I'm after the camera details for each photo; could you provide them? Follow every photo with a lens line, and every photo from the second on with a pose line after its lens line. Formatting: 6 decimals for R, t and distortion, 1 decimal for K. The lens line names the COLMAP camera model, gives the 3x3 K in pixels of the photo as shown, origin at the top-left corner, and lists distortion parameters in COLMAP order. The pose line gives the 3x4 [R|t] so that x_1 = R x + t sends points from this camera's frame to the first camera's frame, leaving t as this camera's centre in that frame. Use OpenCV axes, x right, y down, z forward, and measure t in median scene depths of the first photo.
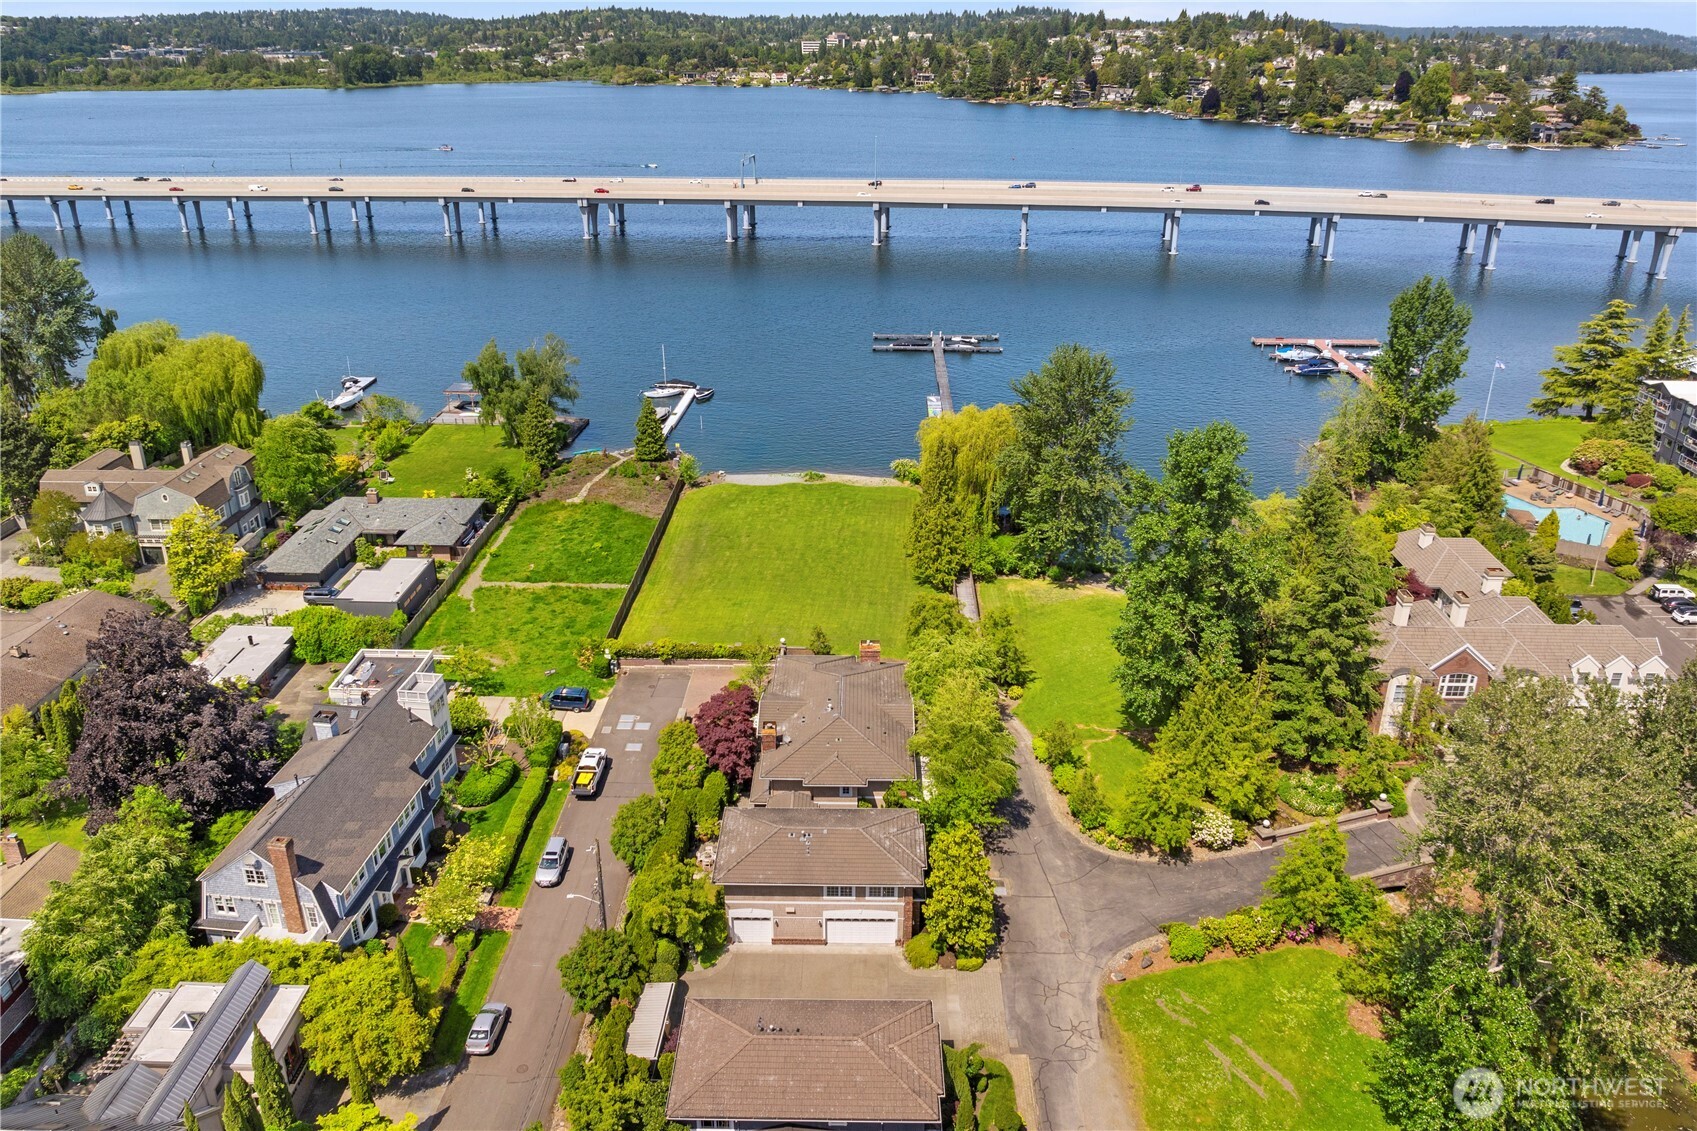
lens RADIAL K [[1215.1, 0, 856.9], [0, 1215.1, 519.0], [0, 0, 1]] dist [-0.044869, 0.006074]
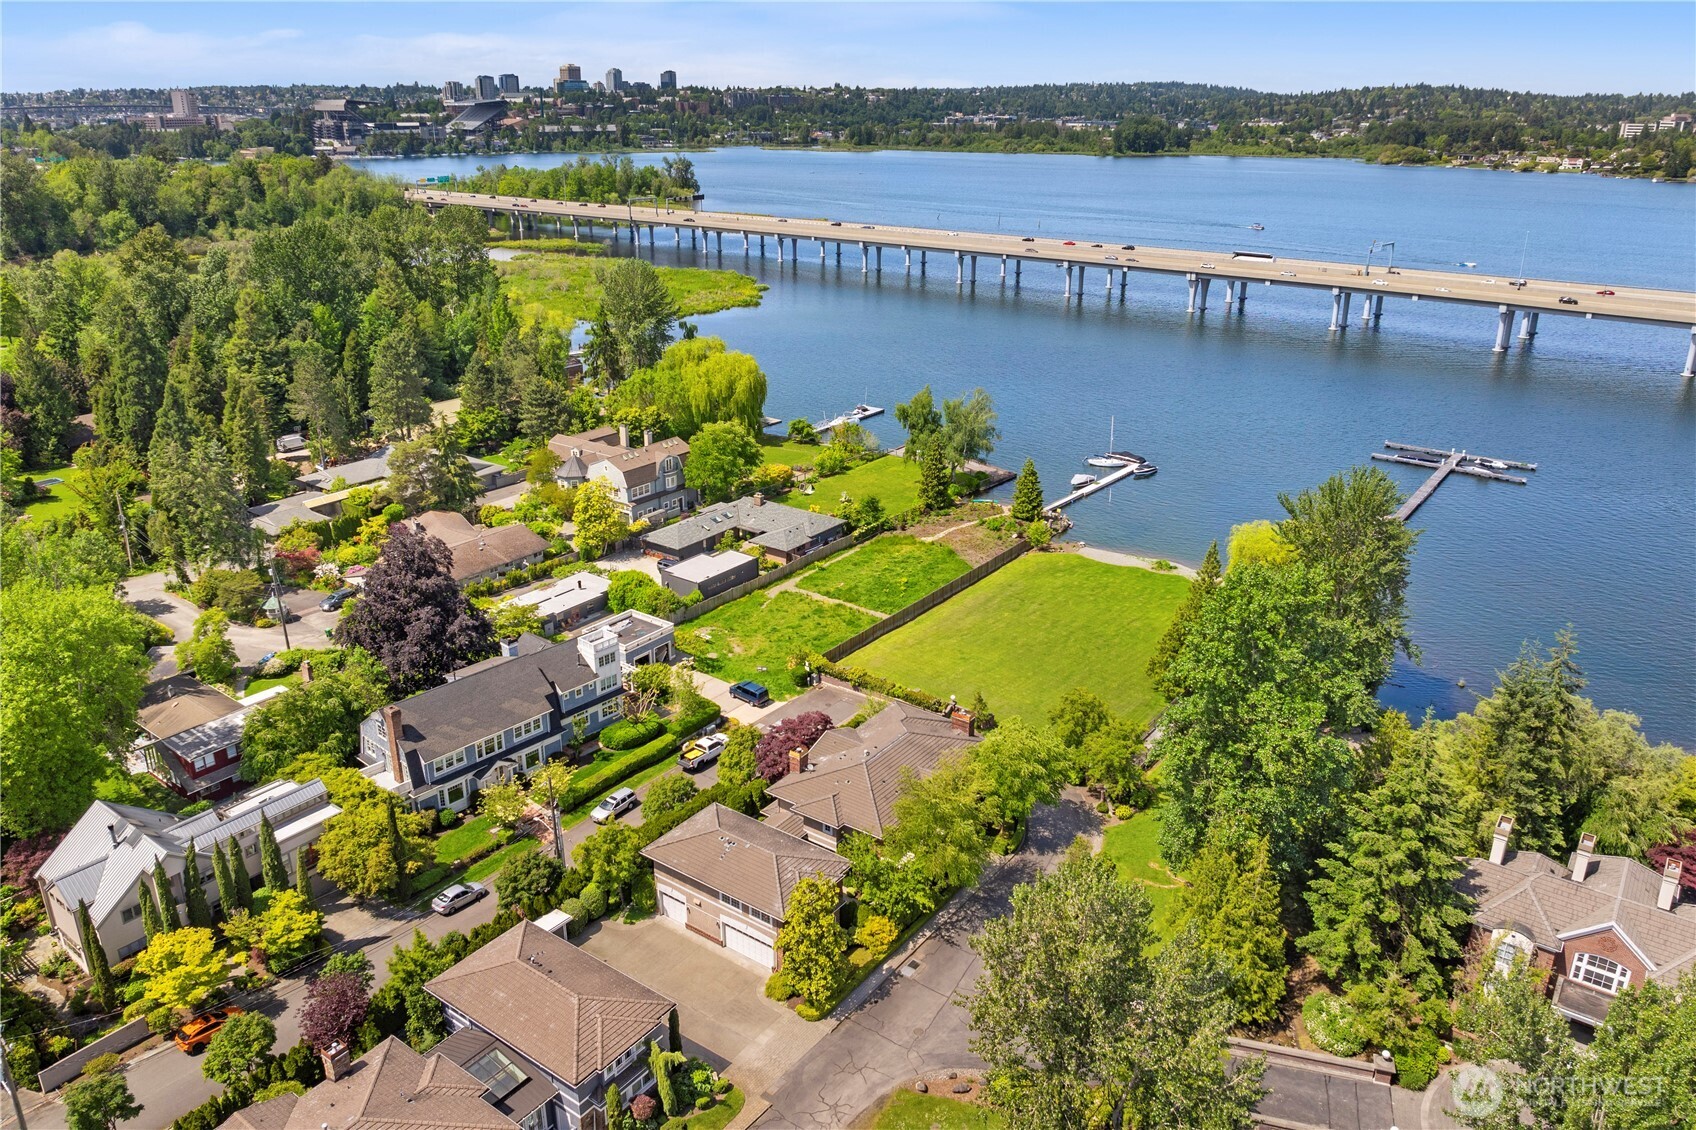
lens RADIAL K [[1214.4, 0, 856.4], [0, 1214.4, 518.5], [0, 0, 1]] dist [-0.044869, 0.006074]
pose [[0.817677, 0.184598, -0.545277, 0.279773], [-0.214319, 0.976720, 0.009274, -0.027764], [0.534295, 0.109280, 0.838205, 0.053757]]
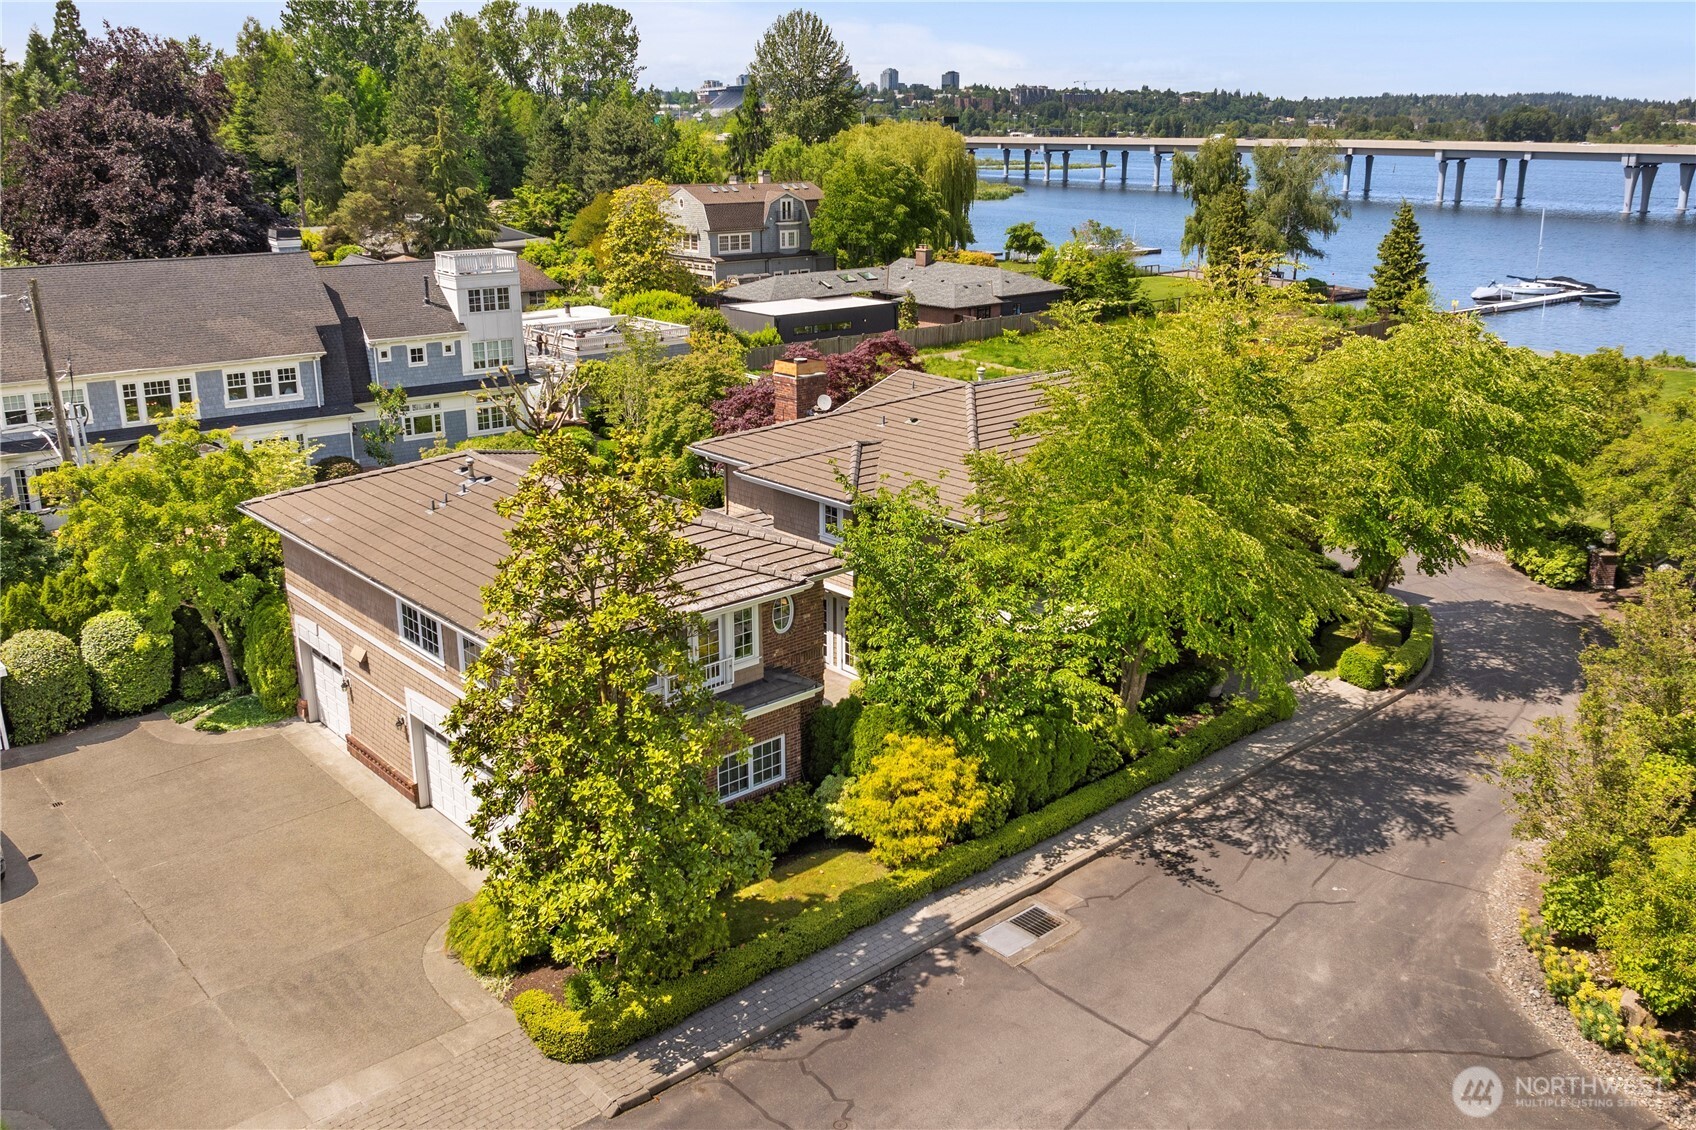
lens RADIAL K [[1383.5, 0, 874.7], [0, 1383.5, 566.6], [0, 0, 1]] dist [-0.049875, -0.000945]
pose [[0.686474, 0.218830, -0.693446, 0.145095], [-0.271312, 0.961857, 0.034948, 0.114677], [0.674643, 0.164149, 0.719661, 0.379469]]
